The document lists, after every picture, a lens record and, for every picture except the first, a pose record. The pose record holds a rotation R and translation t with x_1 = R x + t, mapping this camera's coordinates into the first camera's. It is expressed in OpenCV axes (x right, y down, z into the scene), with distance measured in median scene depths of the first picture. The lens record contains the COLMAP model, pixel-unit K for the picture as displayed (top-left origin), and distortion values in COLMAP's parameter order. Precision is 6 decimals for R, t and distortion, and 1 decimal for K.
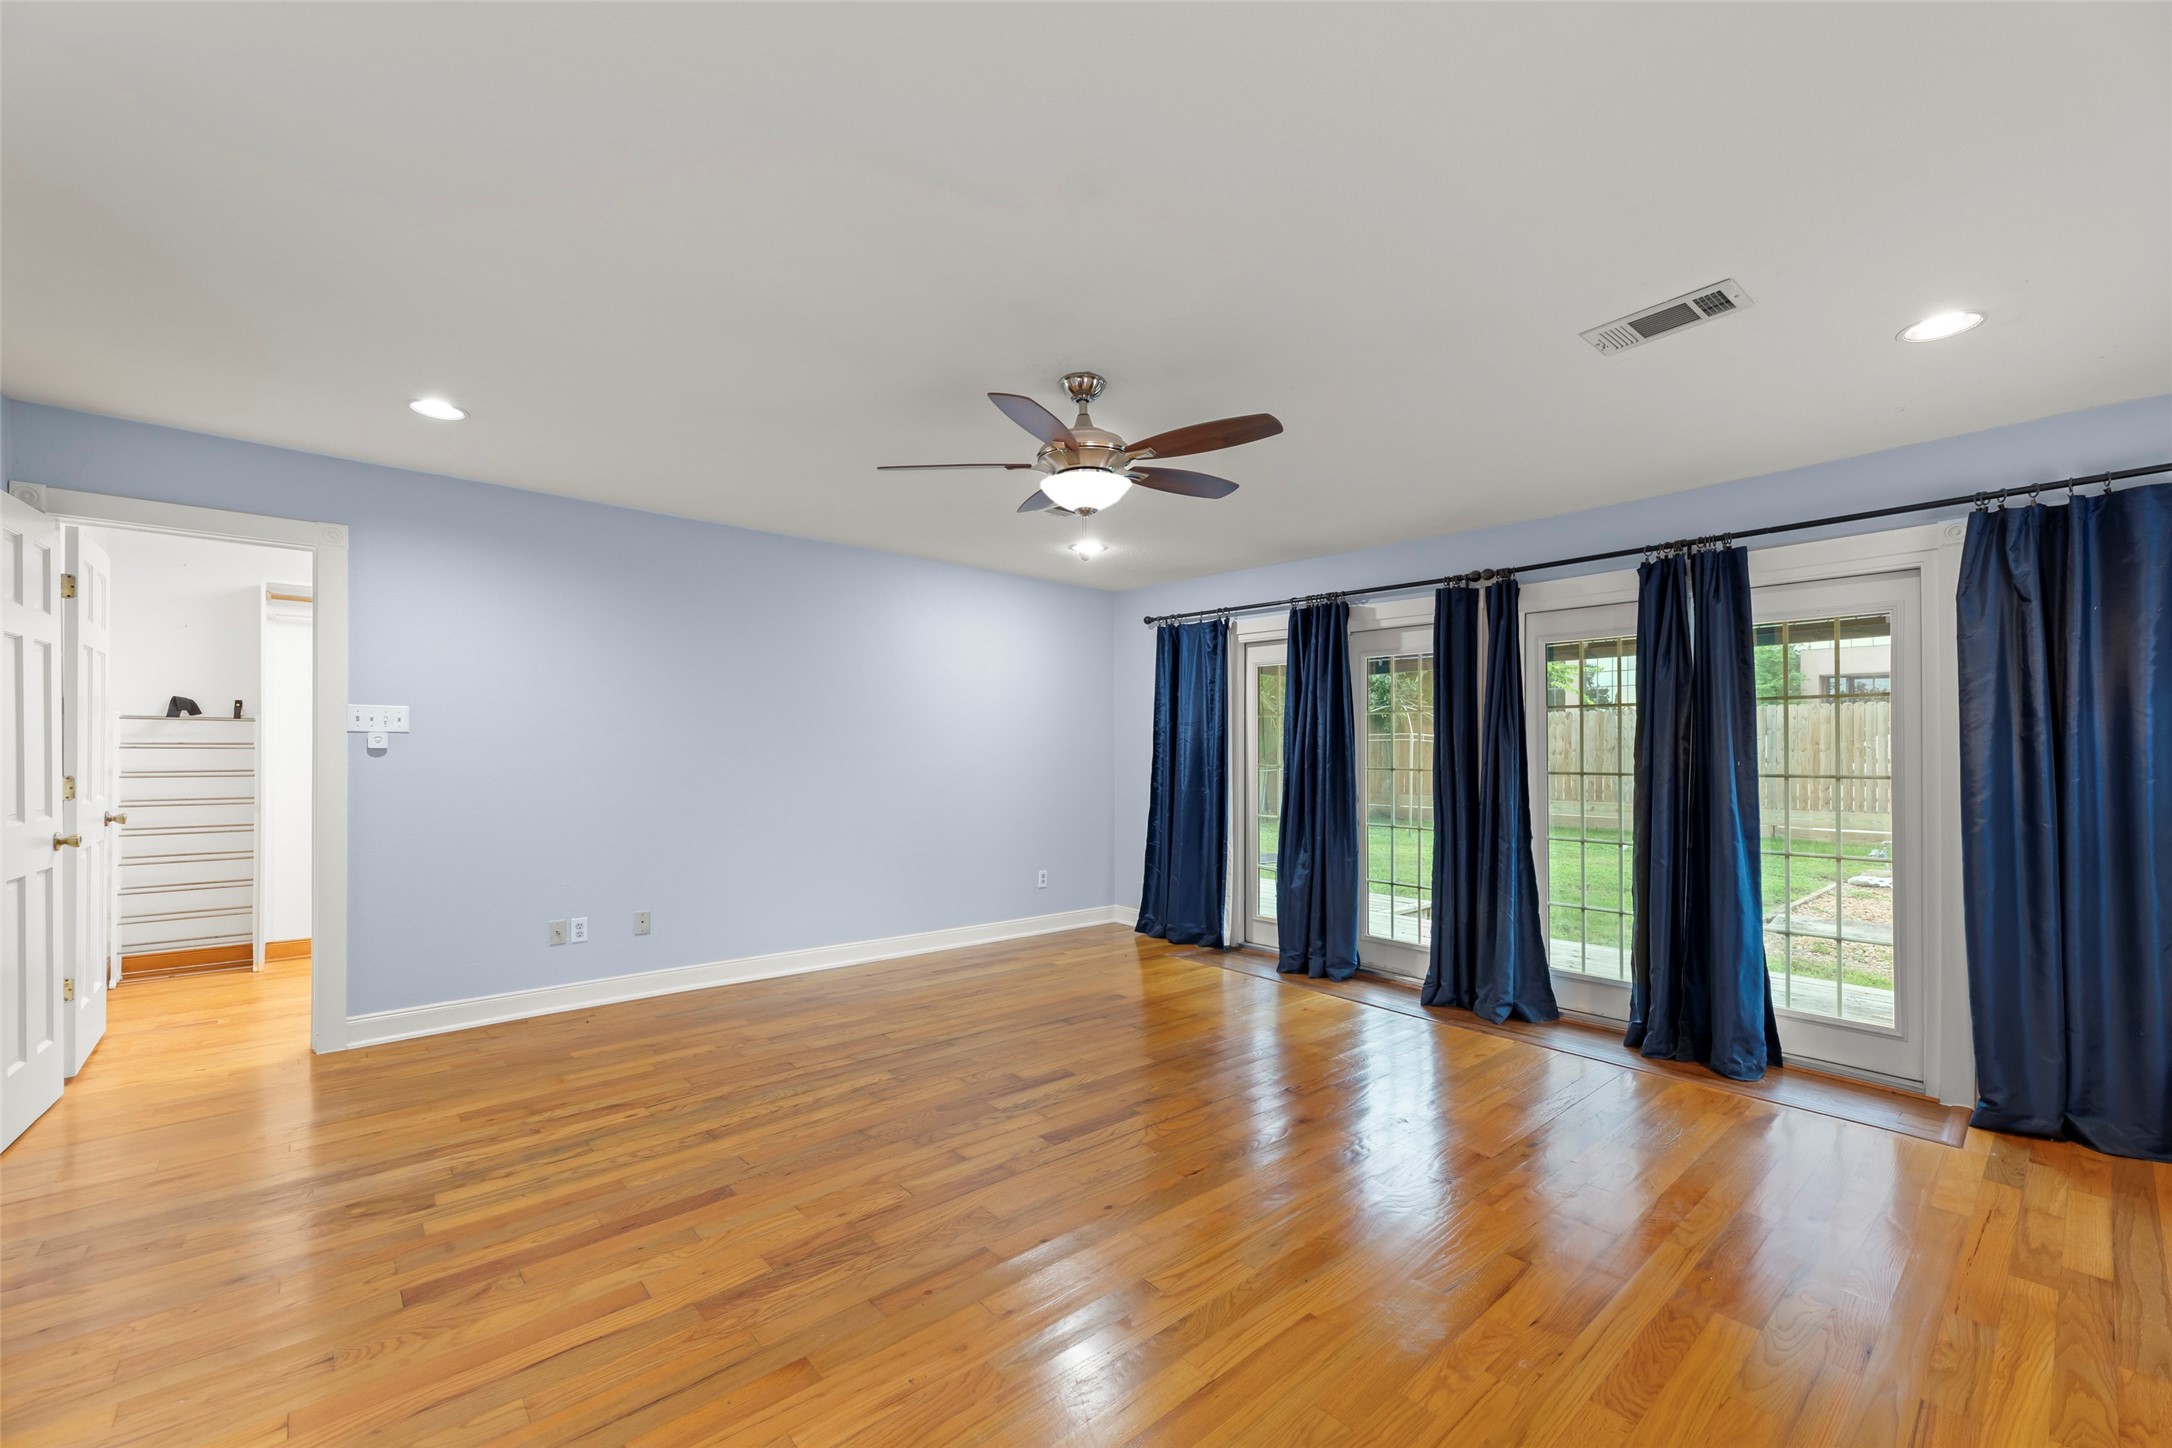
lens RADIAL K [[885.4, 0, 1087.4], [0, 885.4, 735.4], [0, 0, 1]] dist [0.003749, 0.000585]
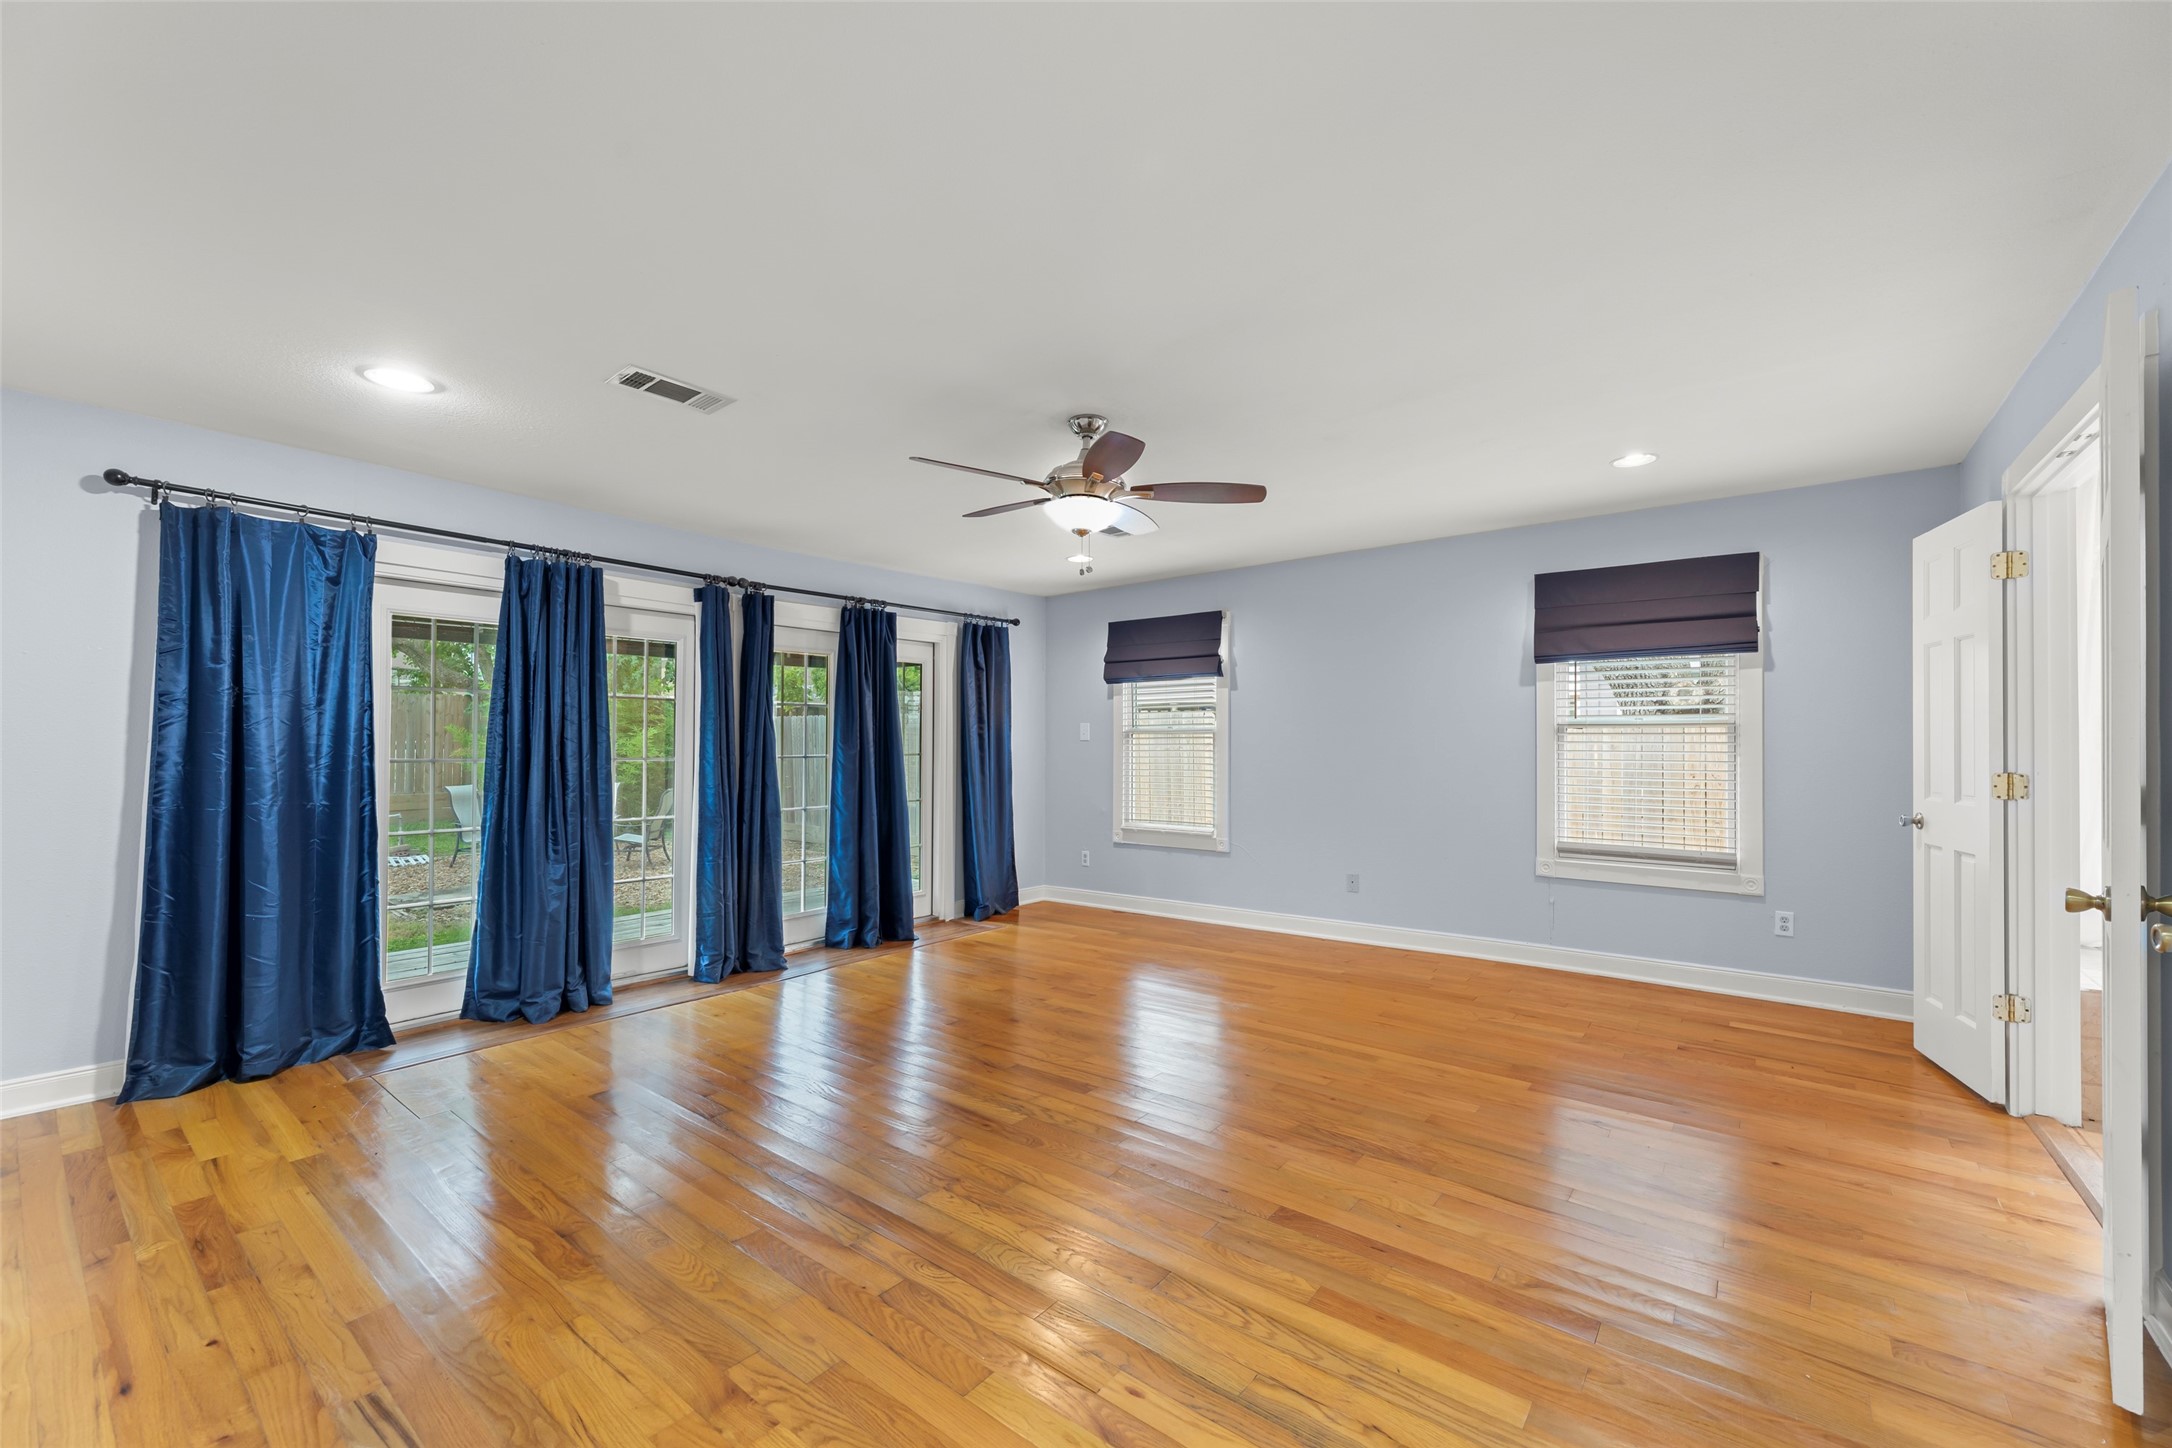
lens RADIAL K [[885.4, 0, 1065.6], [0, 885.4, 745.4], [0, 0, 1]] dist [0.003749, 0.000585]
pose [[-0.169442, -0.006405, 0.985519, -0.637663], [-0.018598, 0.999822, 0.003300, 0.010826], [-0.985365, -0.017770, -0.169531, 0.688830]]
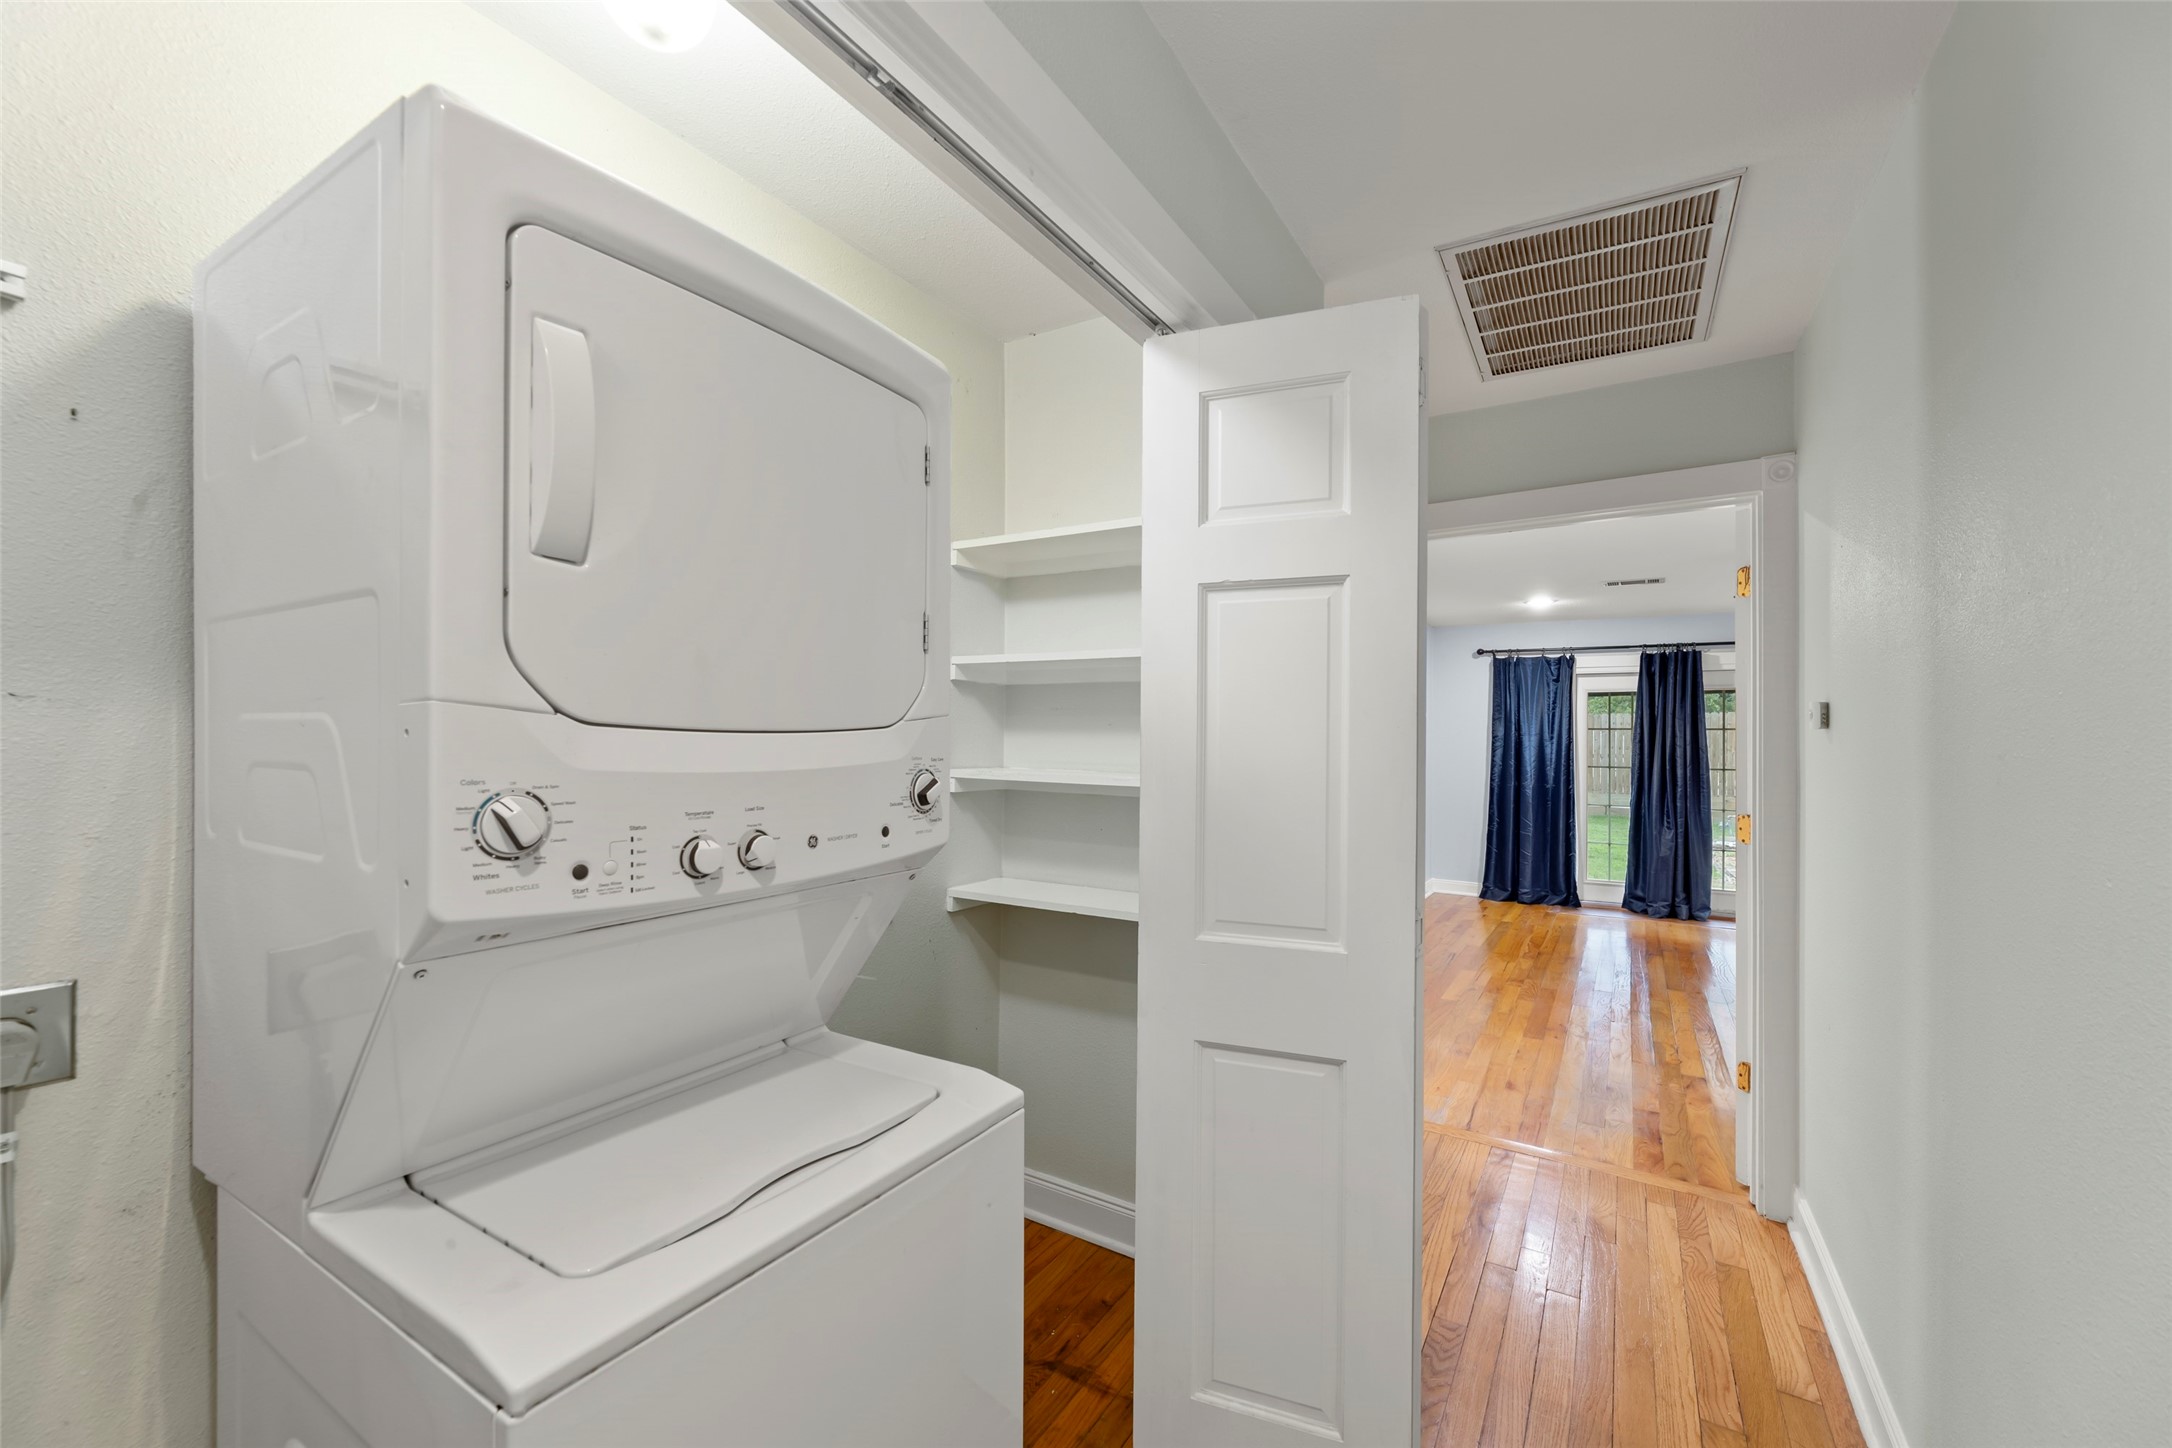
lens RADIAL K [[885.4, 0, 1099.8], [0, 885.4, 726.4], [0, 0, 1]] dist [0.003749, 0.000585]
pose [[0.951230, 0.007659, 0.308388, -1.036248], [-0.006542, 0.999968, -0.004653, -0.017779], [-0.308414, 0.002409, 0.951249, -0.042686]]
